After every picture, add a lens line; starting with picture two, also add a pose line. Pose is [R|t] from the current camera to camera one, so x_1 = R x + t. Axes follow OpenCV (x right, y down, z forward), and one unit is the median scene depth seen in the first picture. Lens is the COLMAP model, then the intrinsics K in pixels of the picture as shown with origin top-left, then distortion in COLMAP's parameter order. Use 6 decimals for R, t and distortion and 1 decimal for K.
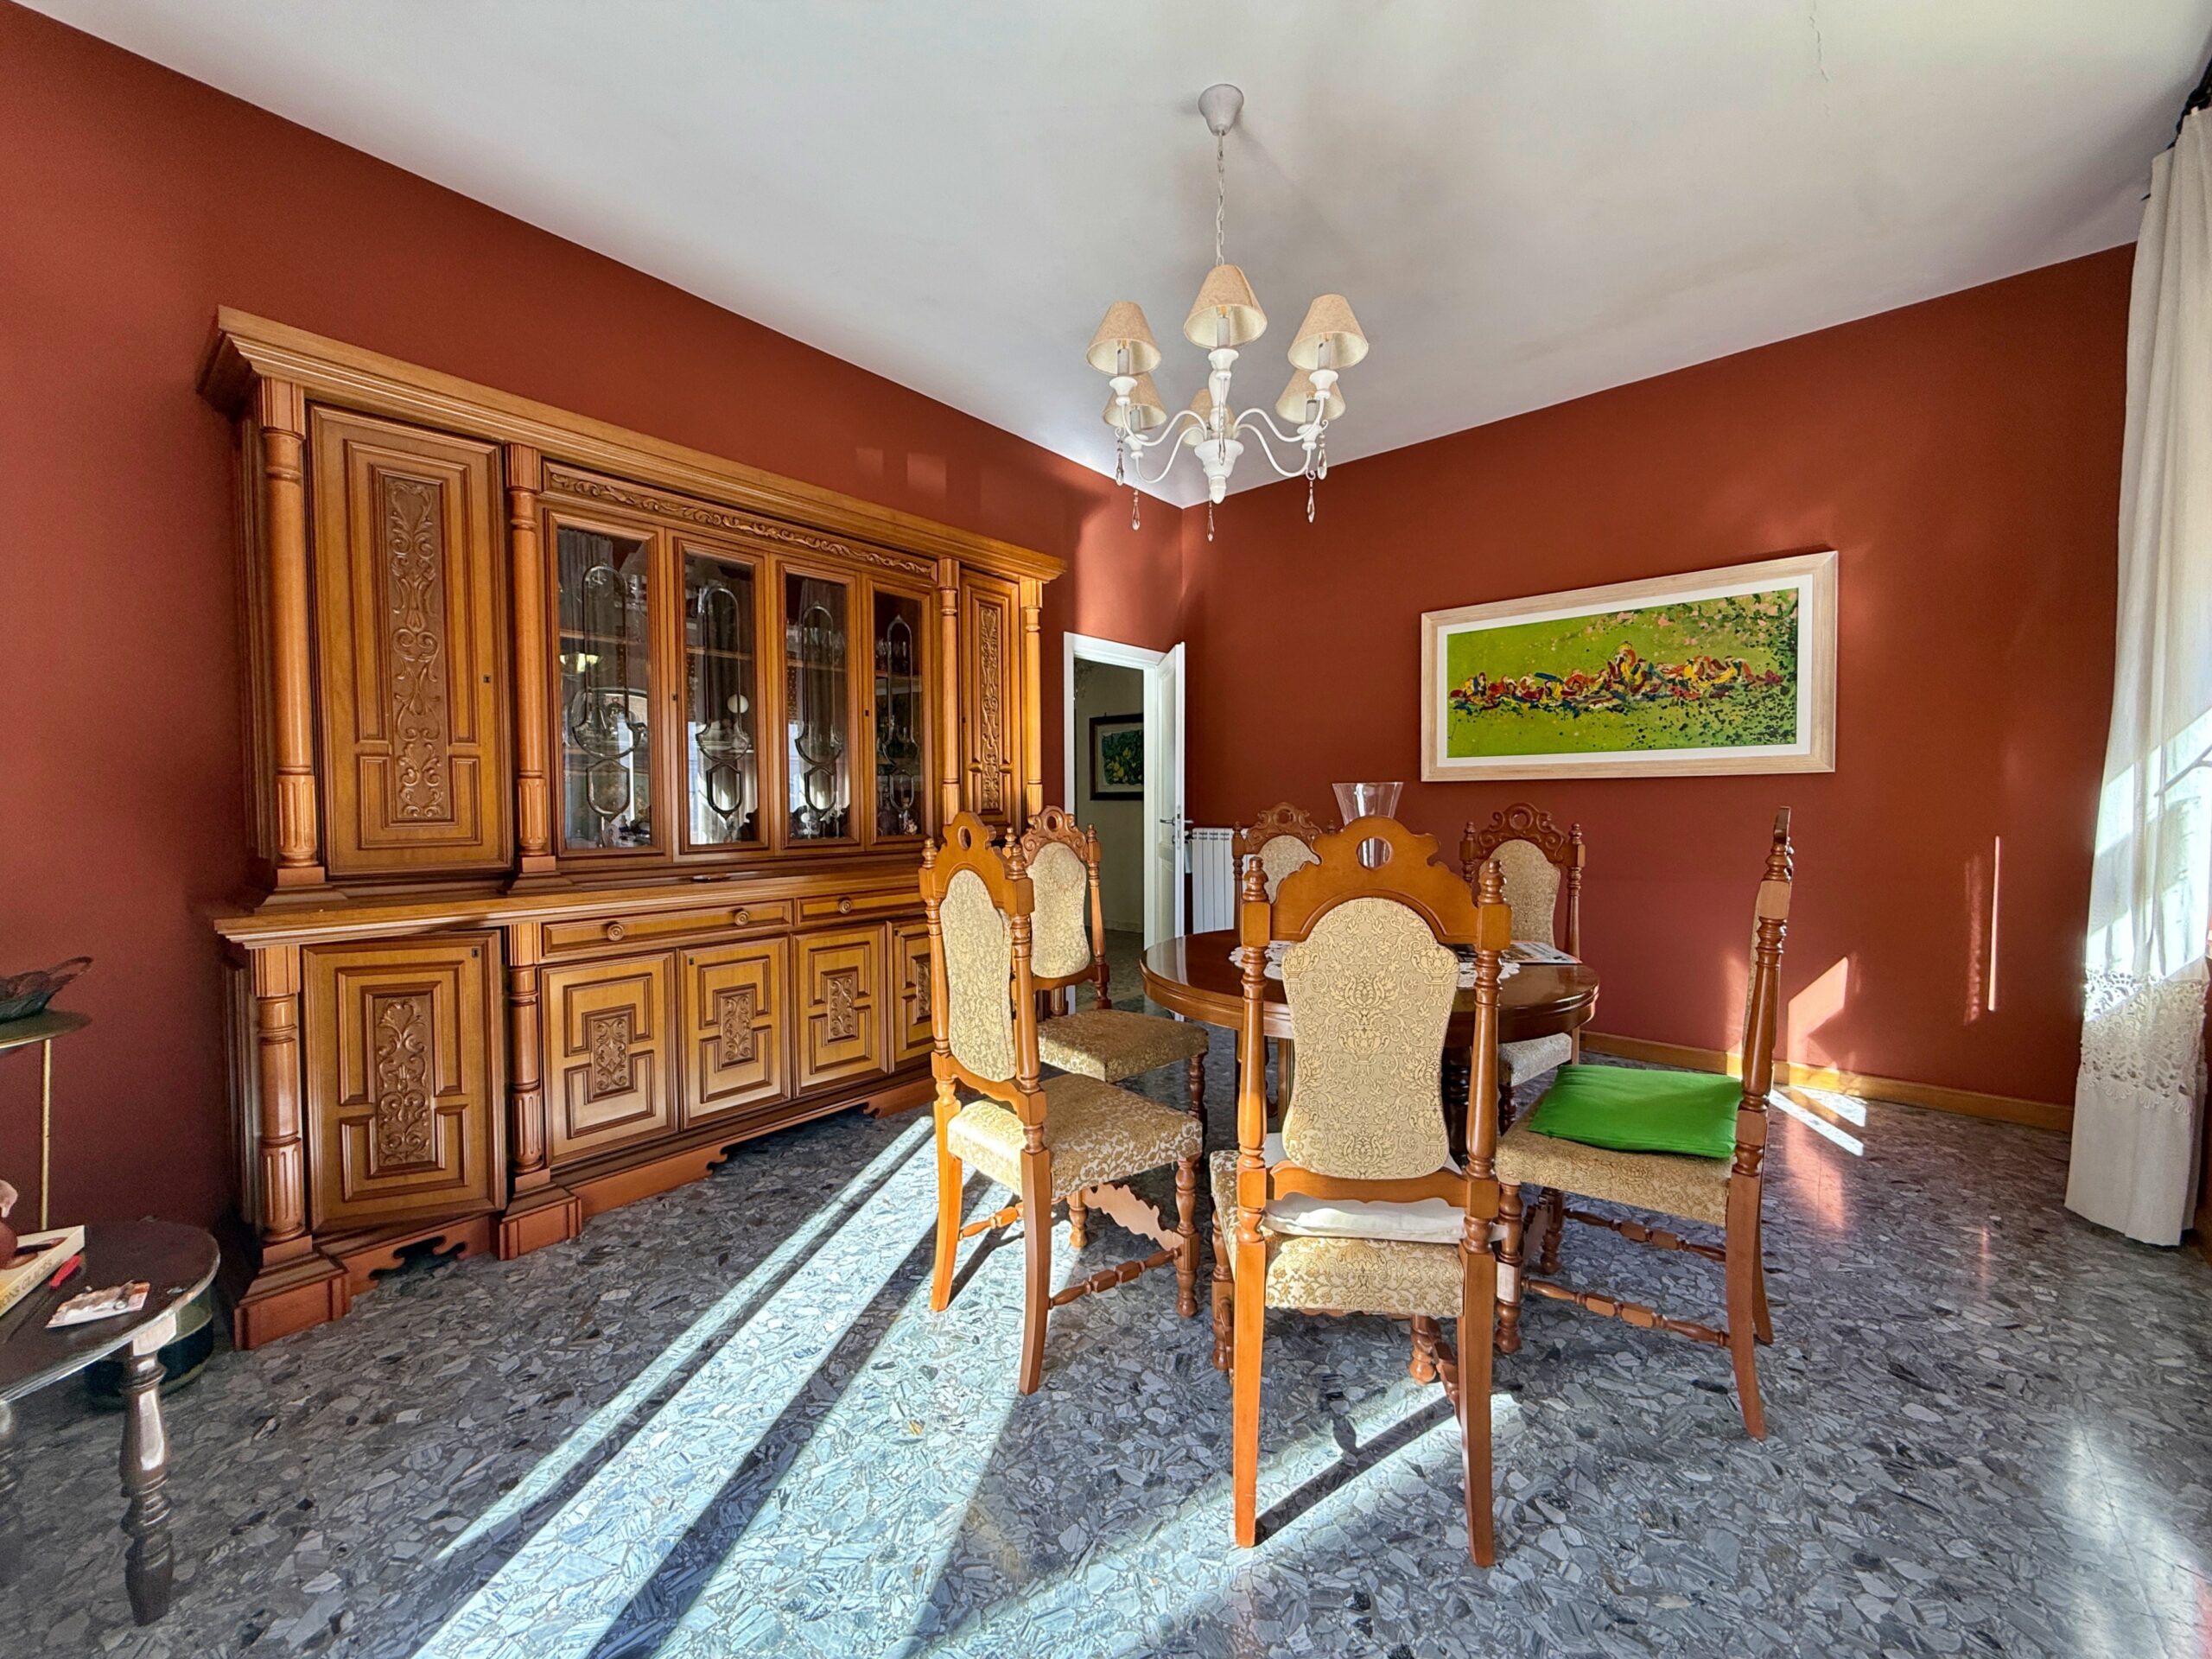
lens RADIAL K [[907.8, 0, 1099.9], [0, 907.8, 831.8], [0, 0, 1]] dist [-0.002060, 0.000795]
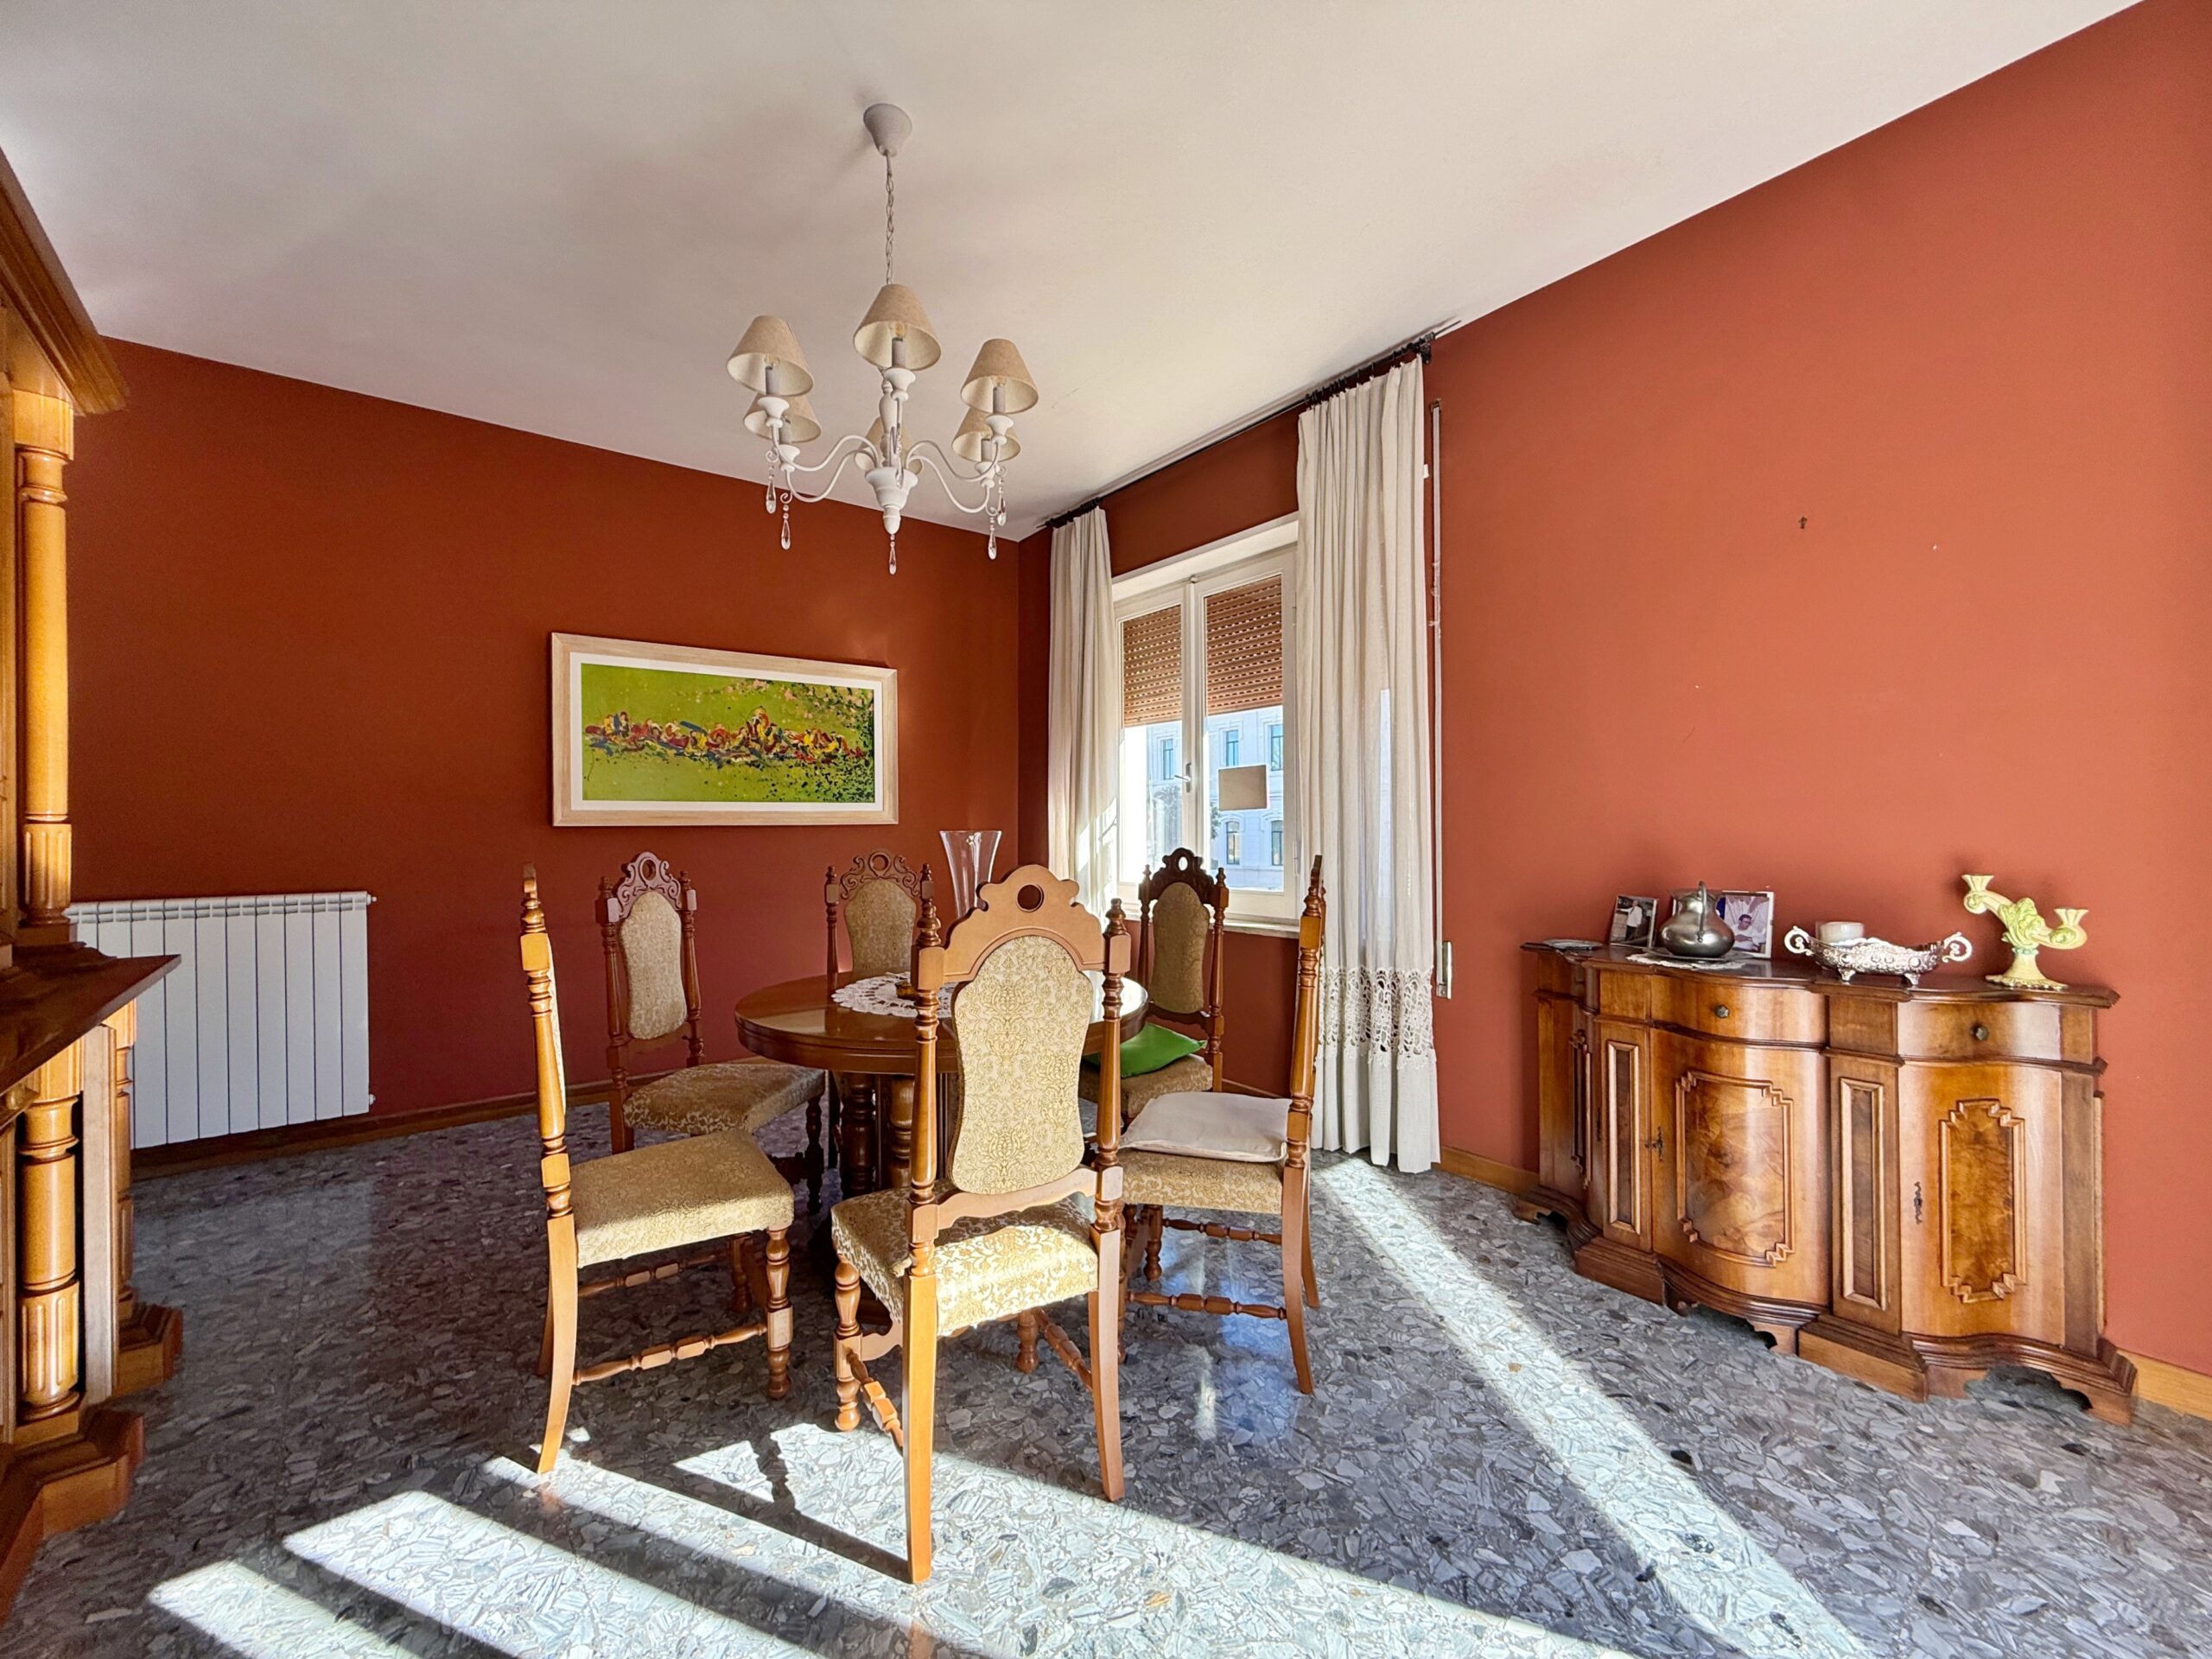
lens RADIAL K [[907.8, 0, 1103.2], [0, 907.8, 833.3], [0, 0, 1]] dist [-0.002060, 0.000795]
pose [[0.155477, 0.005108, 0.987826, -0.481270], [0.043767, 0.998969, -0.012054, -0.018193], [-0.986870, 0.045108, 0.155093, 0.411581]]
